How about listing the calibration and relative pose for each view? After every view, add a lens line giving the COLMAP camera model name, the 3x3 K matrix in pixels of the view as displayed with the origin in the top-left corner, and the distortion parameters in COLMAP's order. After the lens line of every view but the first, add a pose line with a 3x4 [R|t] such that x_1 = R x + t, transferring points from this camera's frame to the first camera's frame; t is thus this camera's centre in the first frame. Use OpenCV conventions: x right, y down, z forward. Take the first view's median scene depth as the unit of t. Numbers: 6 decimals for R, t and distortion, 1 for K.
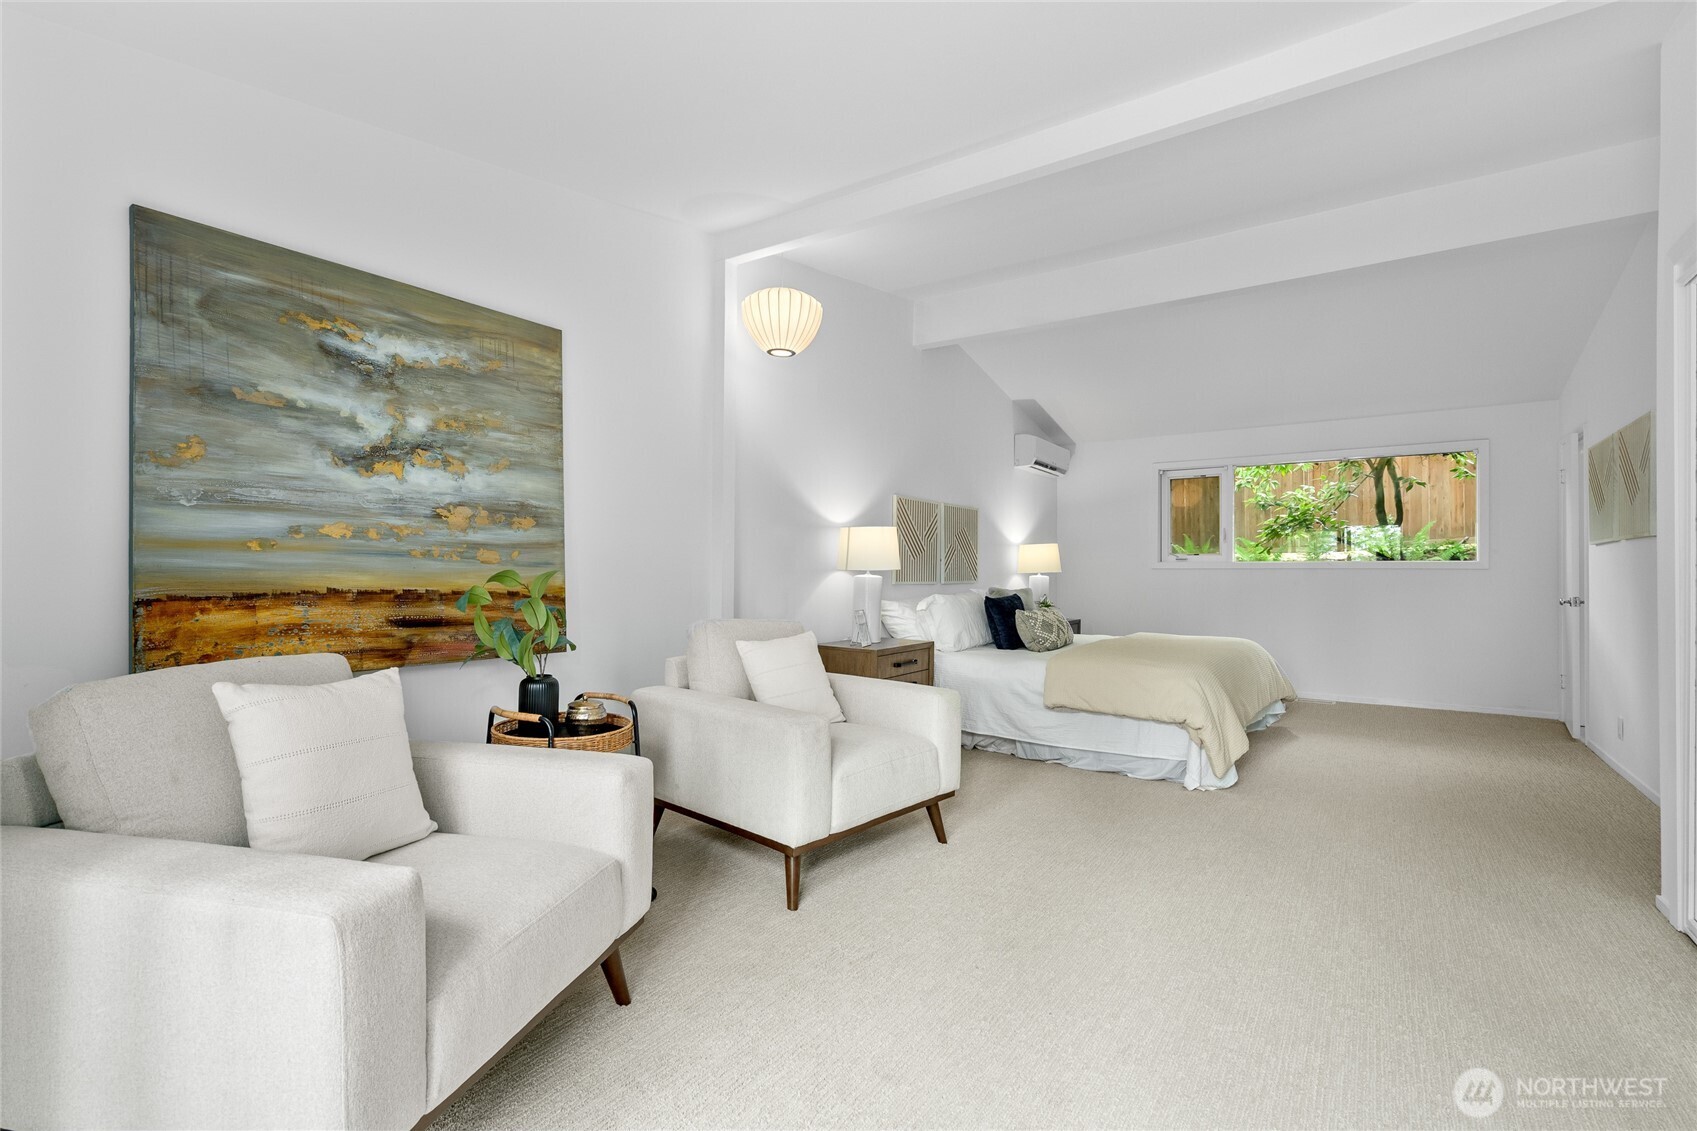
lens RADIAL K [[769.6, 0, 848.5], [0, 769.6, 565.5], [0, 0, 1]] dist [-0.002004, -0.000379]
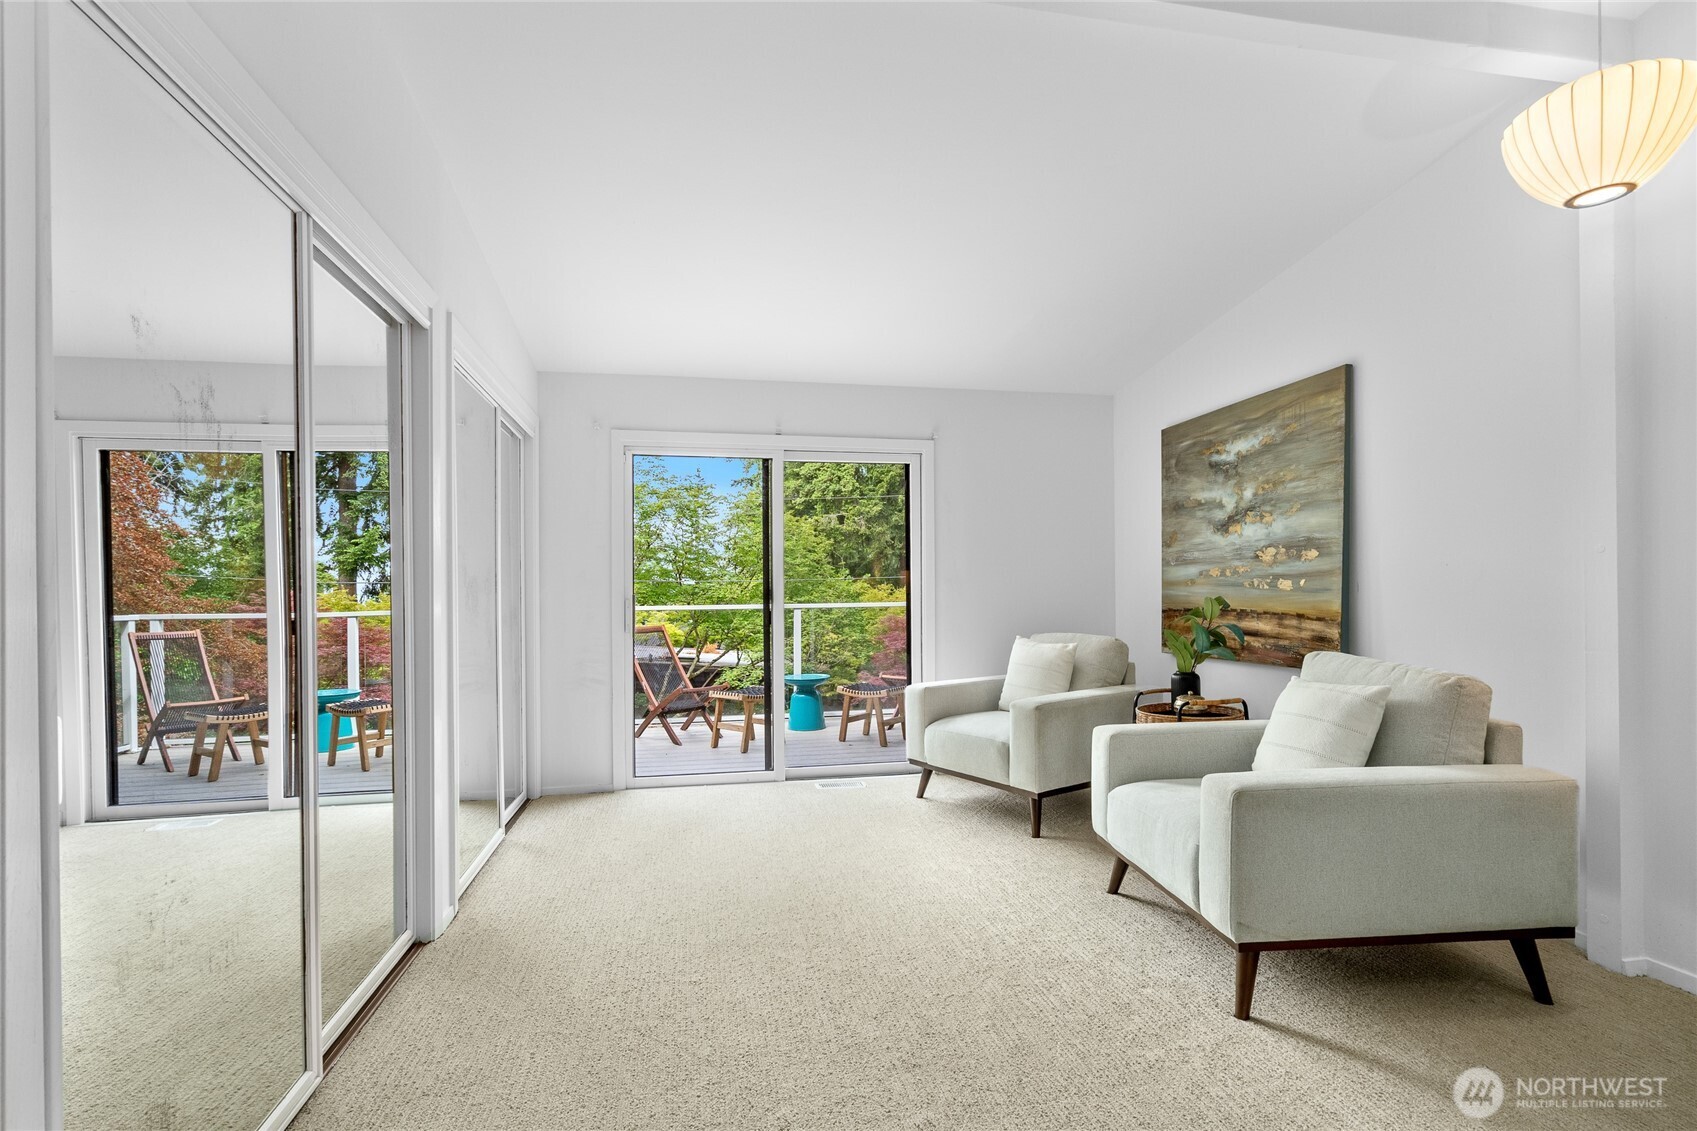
lens RADIAL K [[769.6, 0, 848.5], [0, 769.6, 565.5], [0, 0, 1]] dist [-0.002004, -0.000379]
pose [[-0.691472, -0.026038, -0.721934, 1.020716], [0.011371, 0.998834, -0.046916, 0.008541], [0.722313, -0.040650, -0.690370, 1.492942]]
